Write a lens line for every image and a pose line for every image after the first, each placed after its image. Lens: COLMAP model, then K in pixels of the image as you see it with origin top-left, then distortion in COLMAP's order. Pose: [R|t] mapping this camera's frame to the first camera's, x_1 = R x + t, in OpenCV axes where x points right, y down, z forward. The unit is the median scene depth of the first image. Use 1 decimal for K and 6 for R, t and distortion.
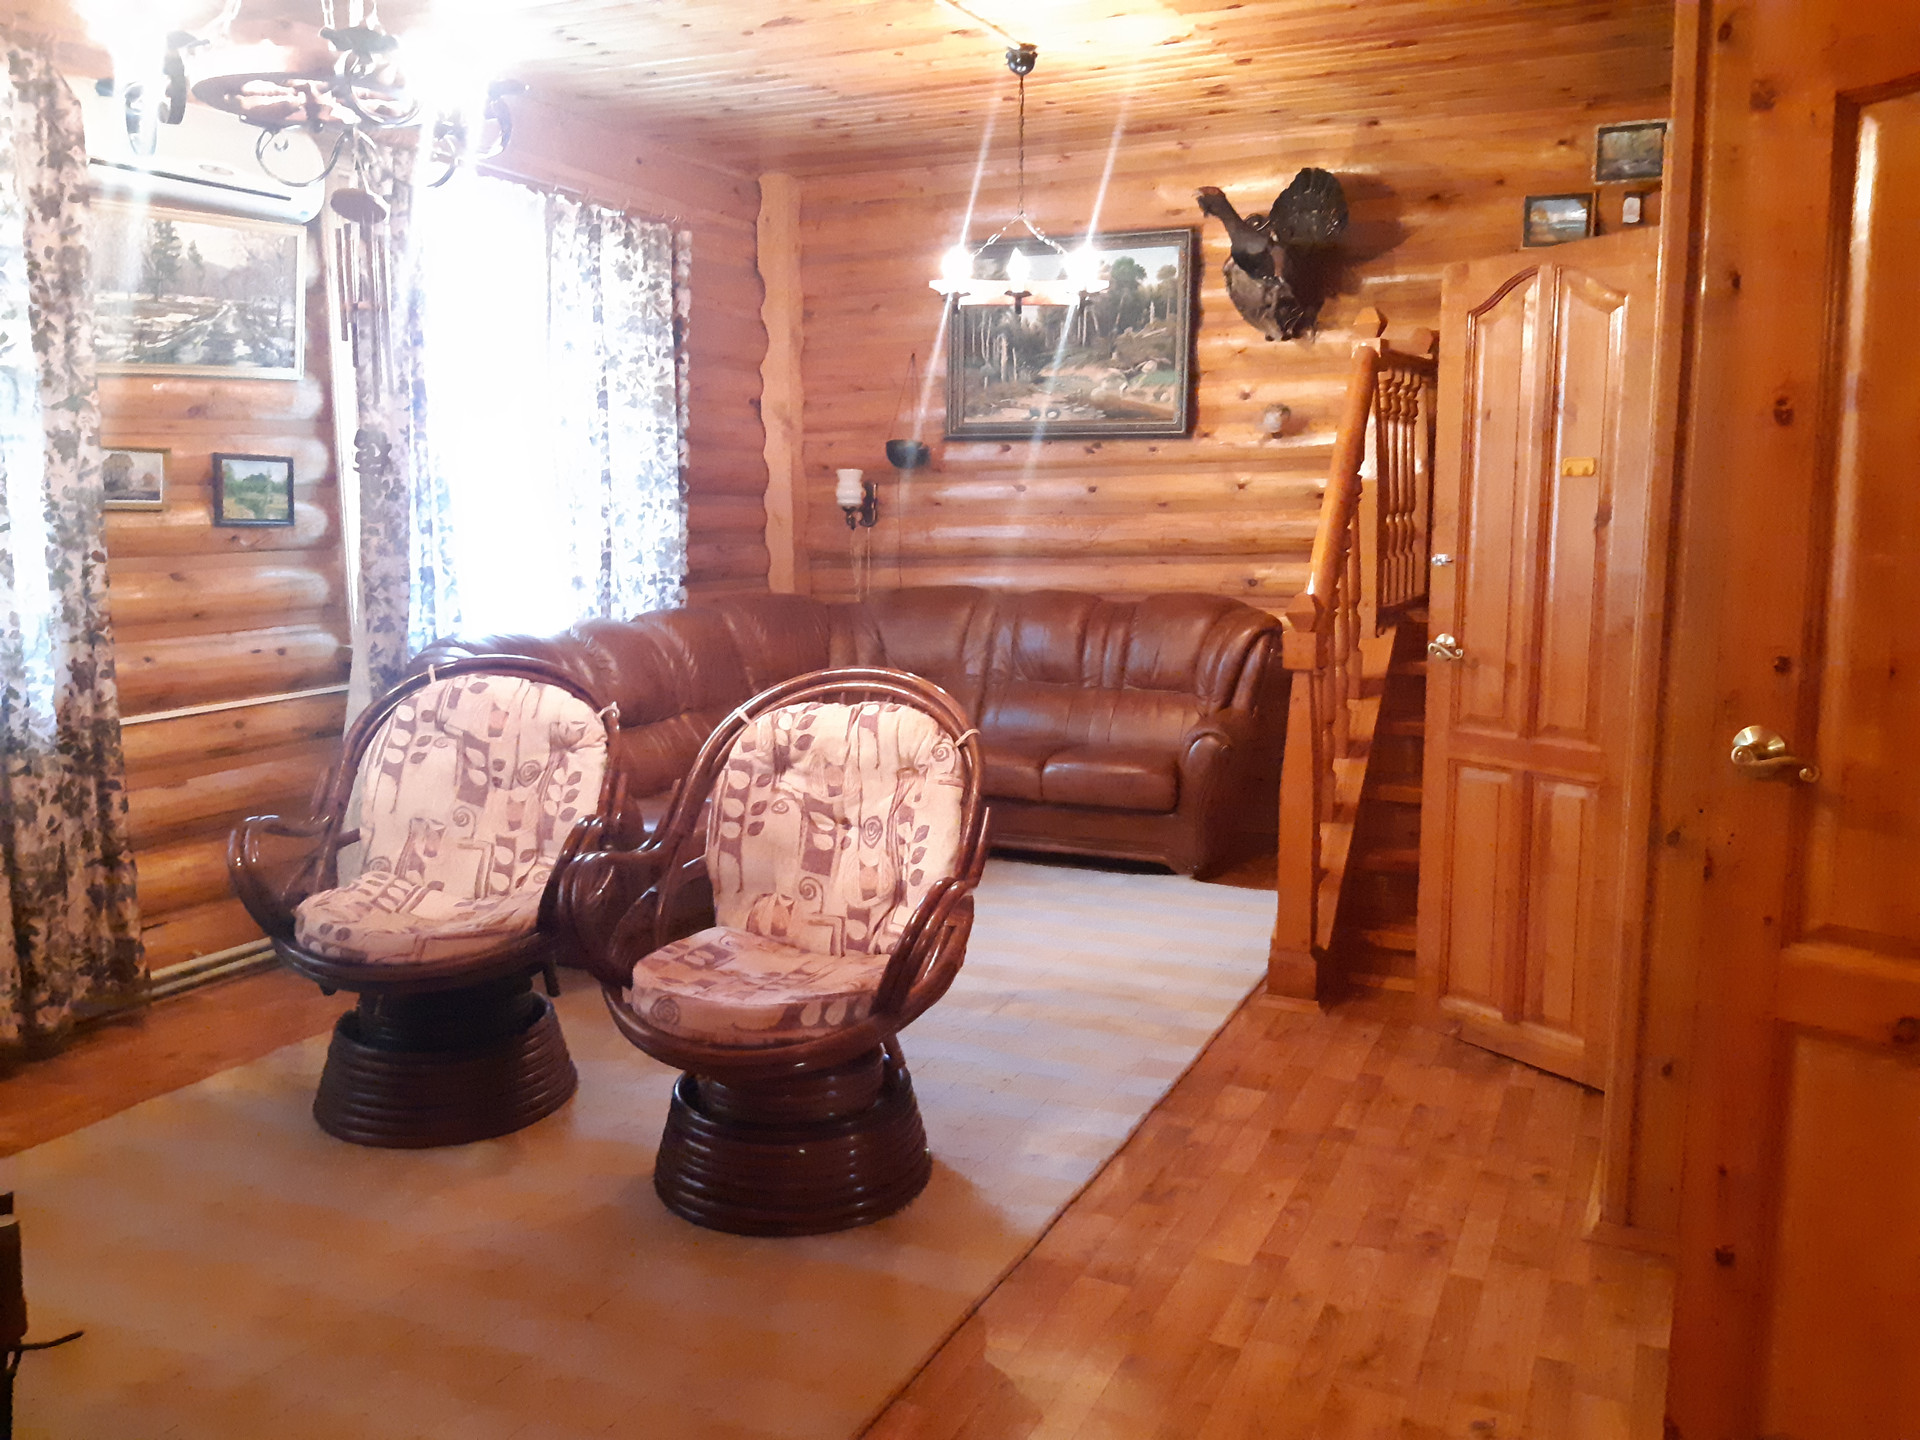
lens RADIAL K [[1467.5, 0, 960.0], [0, 1467.5, 720.0], [0, 0, 1]] dist [0.105603, -0.218639]
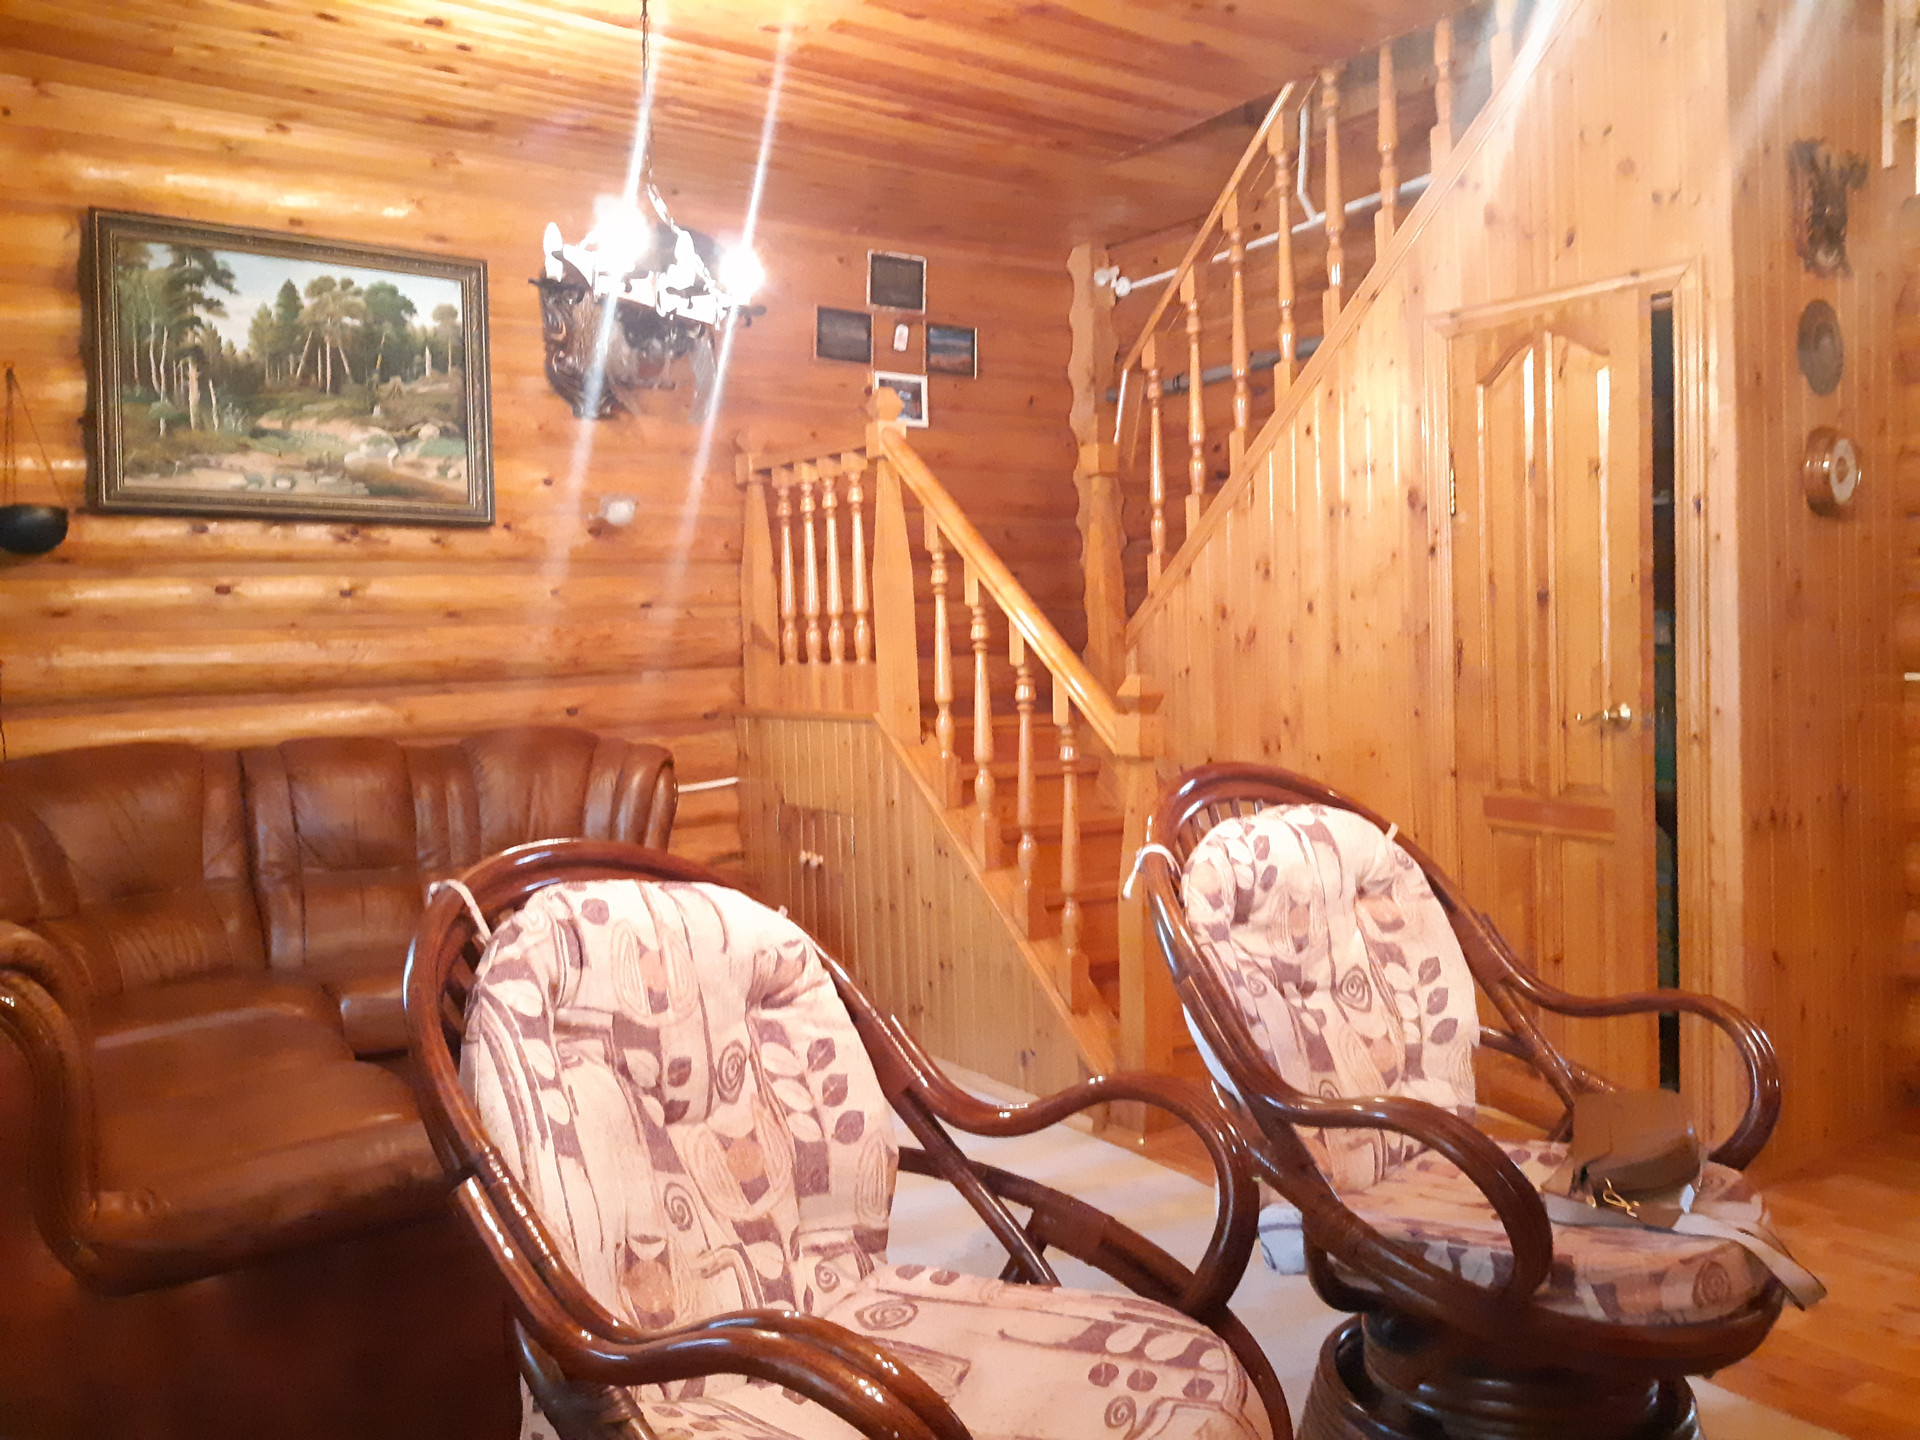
lens RADIAL K [[1467.5, 0, 960.0], [0, 1467.5, 720.0], [0, 0, 1]] dist [0.105603, -0.218639]
pose [[0.504687, -0.047222, 0.862010, -0.749109], [0.152143, 0.987740, -0.034966, -0.052949], [-0.849790, 0.148796, 0.505684, 0.790350]]
